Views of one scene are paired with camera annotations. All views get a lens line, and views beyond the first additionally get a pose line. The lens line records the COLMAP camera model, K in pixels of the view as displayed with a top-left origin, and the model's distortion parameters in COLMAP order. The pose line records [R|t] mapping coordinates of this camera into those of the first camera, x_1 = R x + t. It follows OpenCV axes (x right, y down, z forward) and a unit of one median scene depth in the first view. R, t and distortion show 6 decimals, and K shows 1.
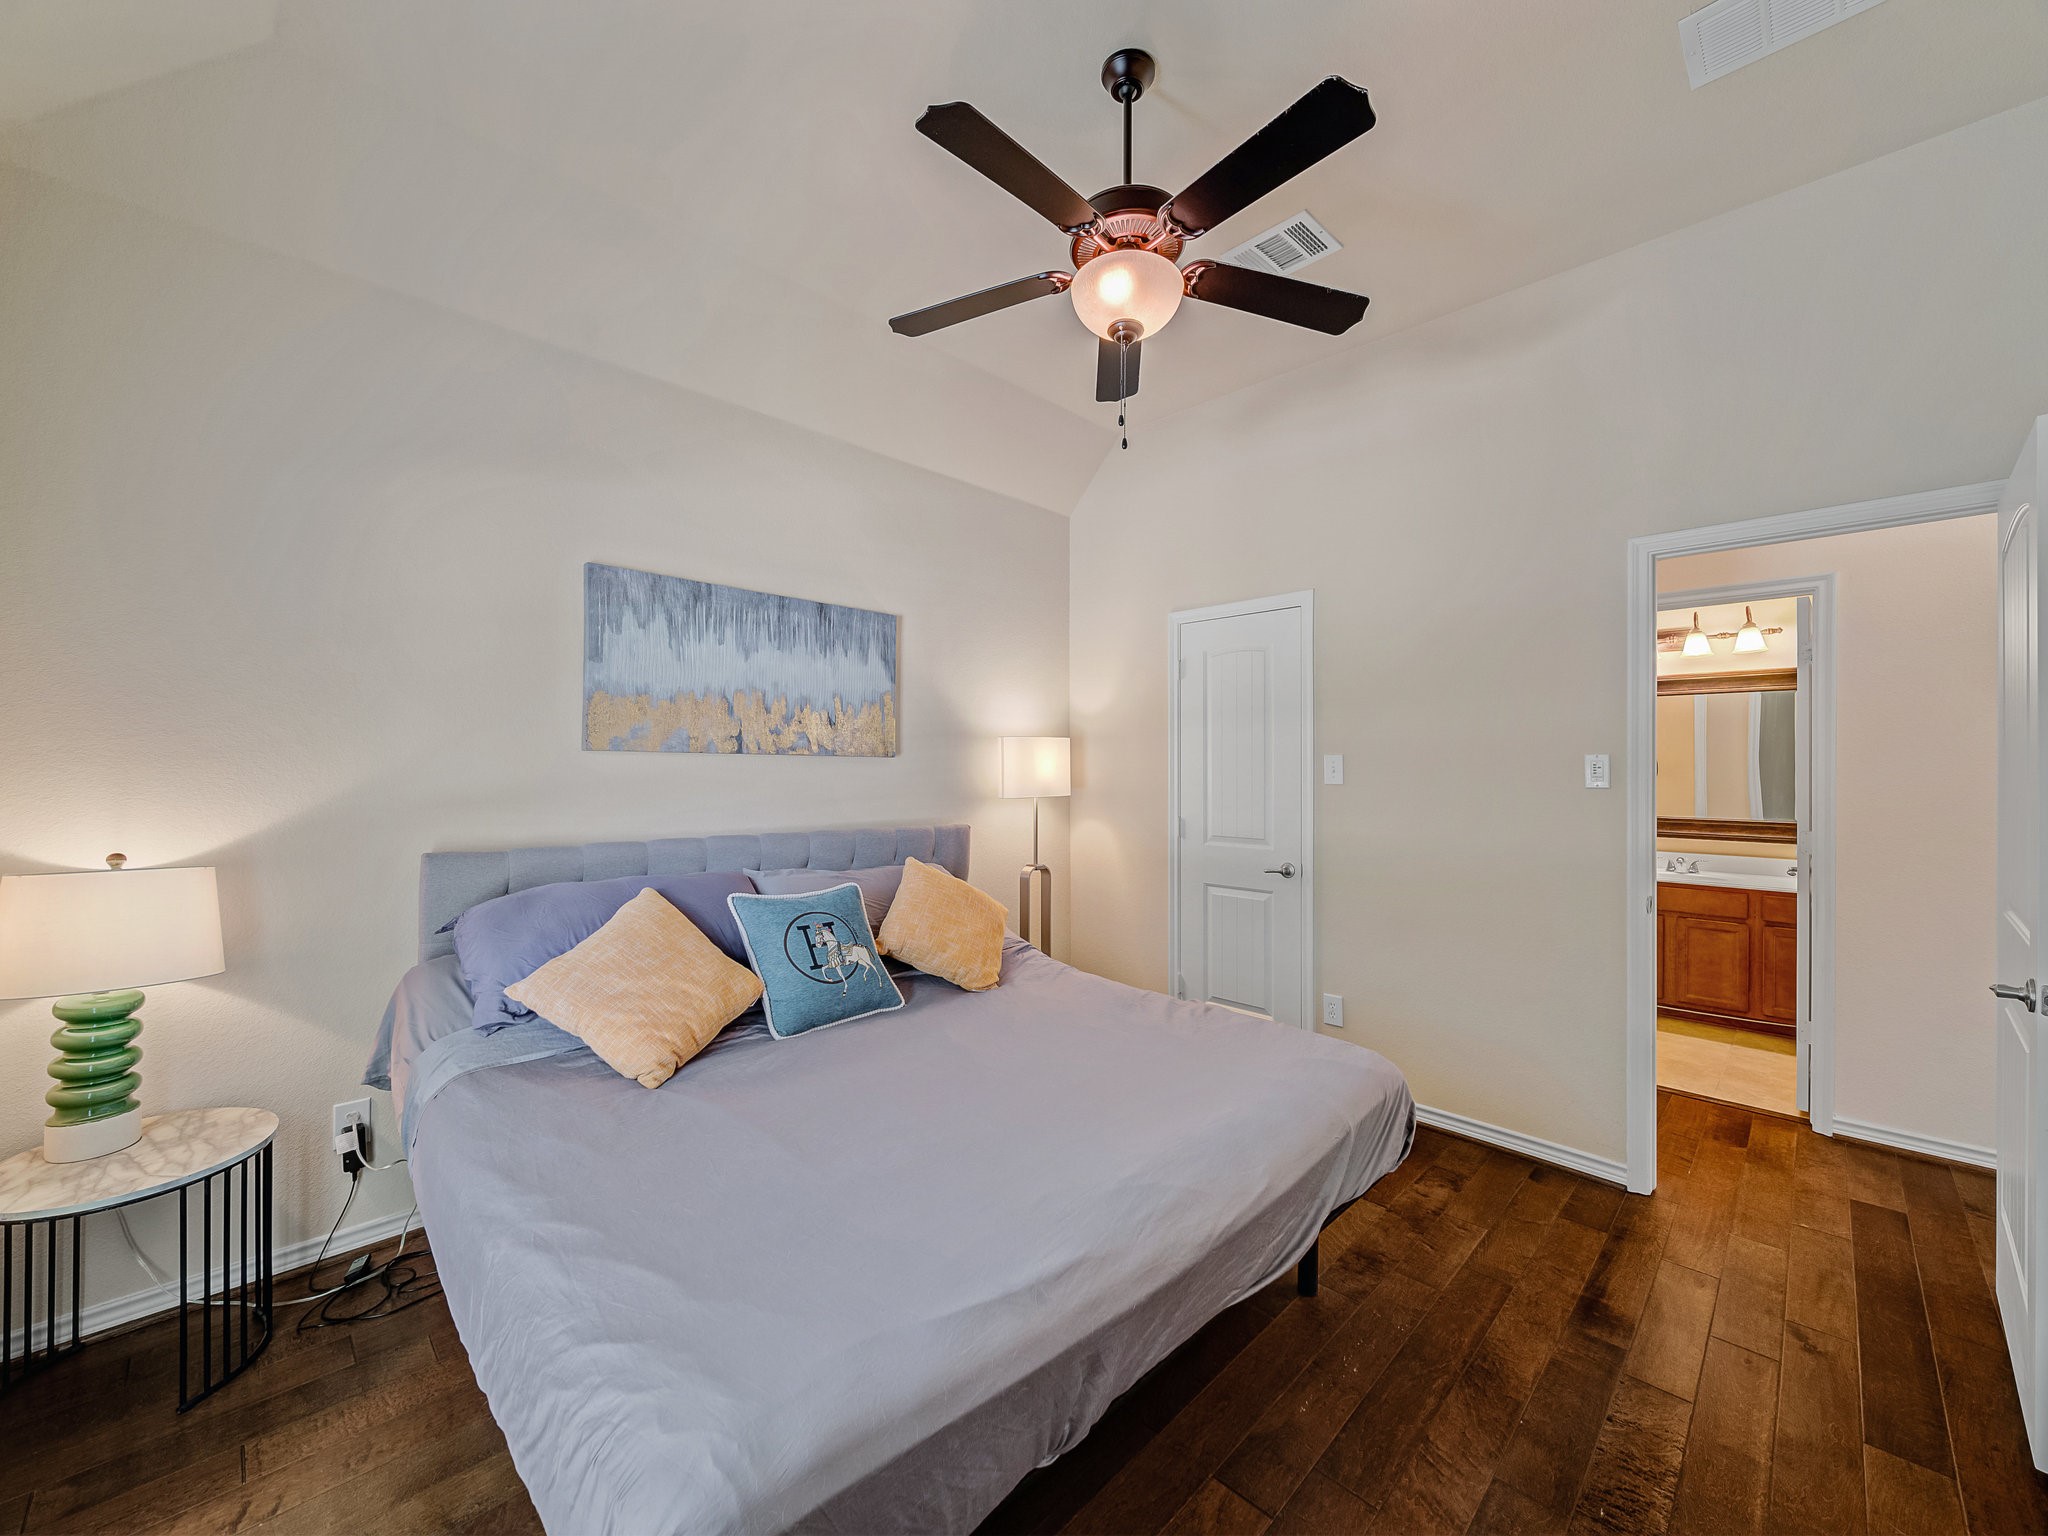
lens RADIAL K [[801.0, 0, 1028.2], [0, 801.0, 765.1], [0, 0, 1]] dist [0.002270, -0.001813]
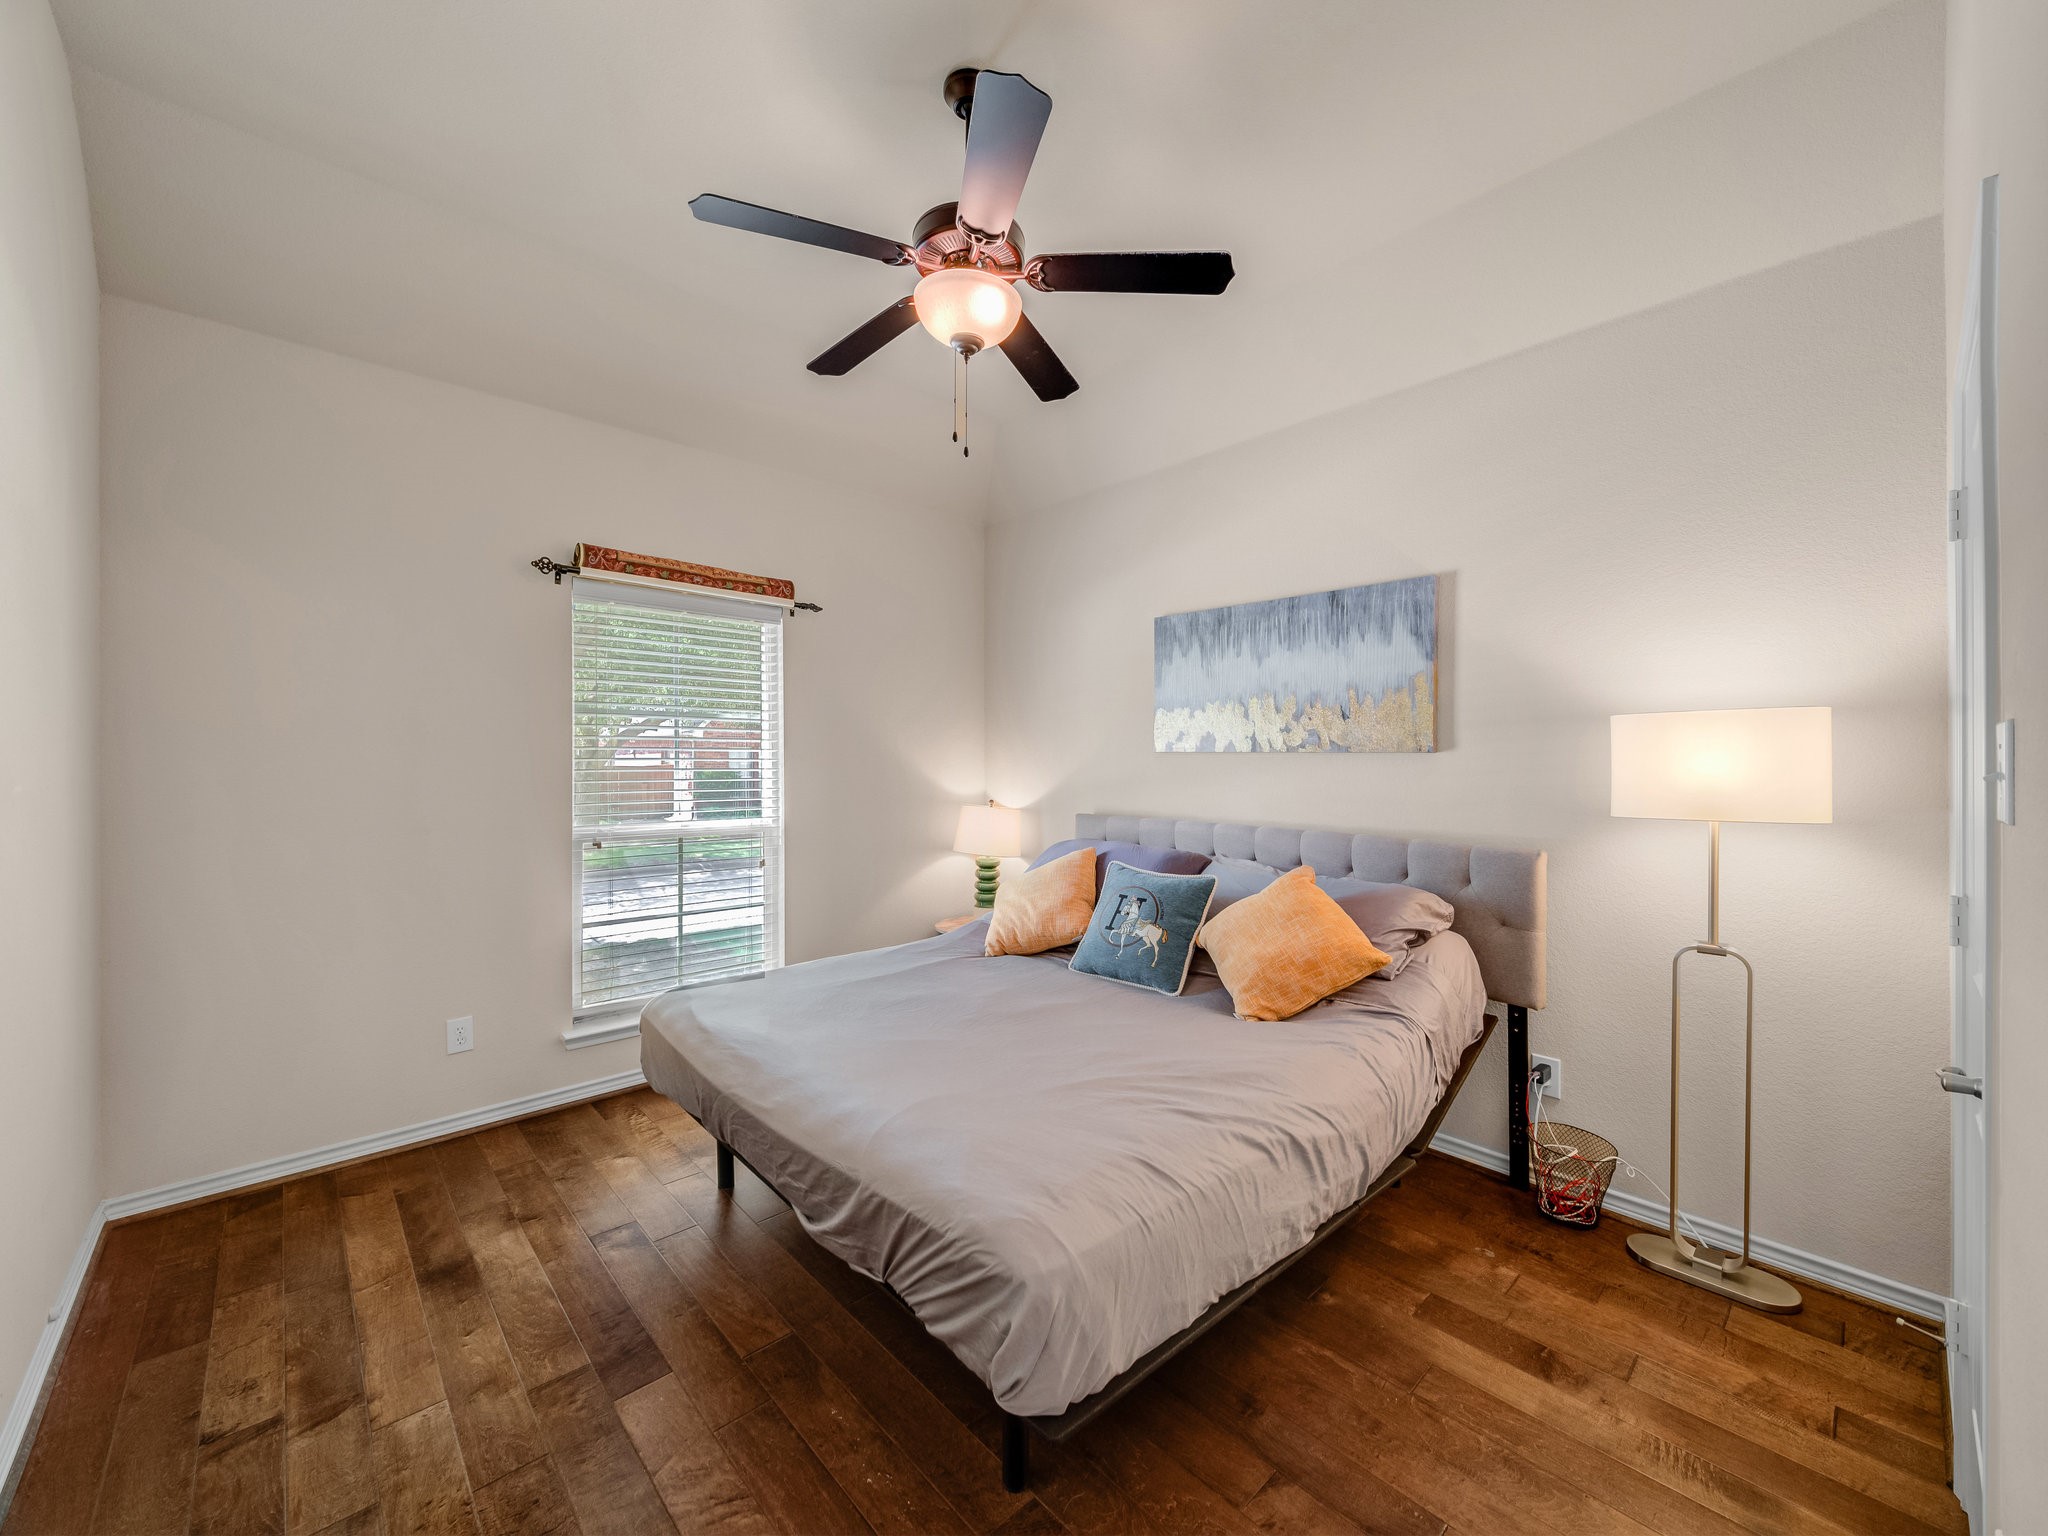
lens RADIAL K [[801.0, 0, 1028.2], [0, 801.0, 765.1], [0, 0, 1]] dist [0.002270, -0.001813]
pose [[-0.032017, 0.000745, -0.999487, 0.760531], [-0.002356, 0.999997, 0.000821, 0.003429], [0.999485, 0.002381, -0.032016, 0.730574]]
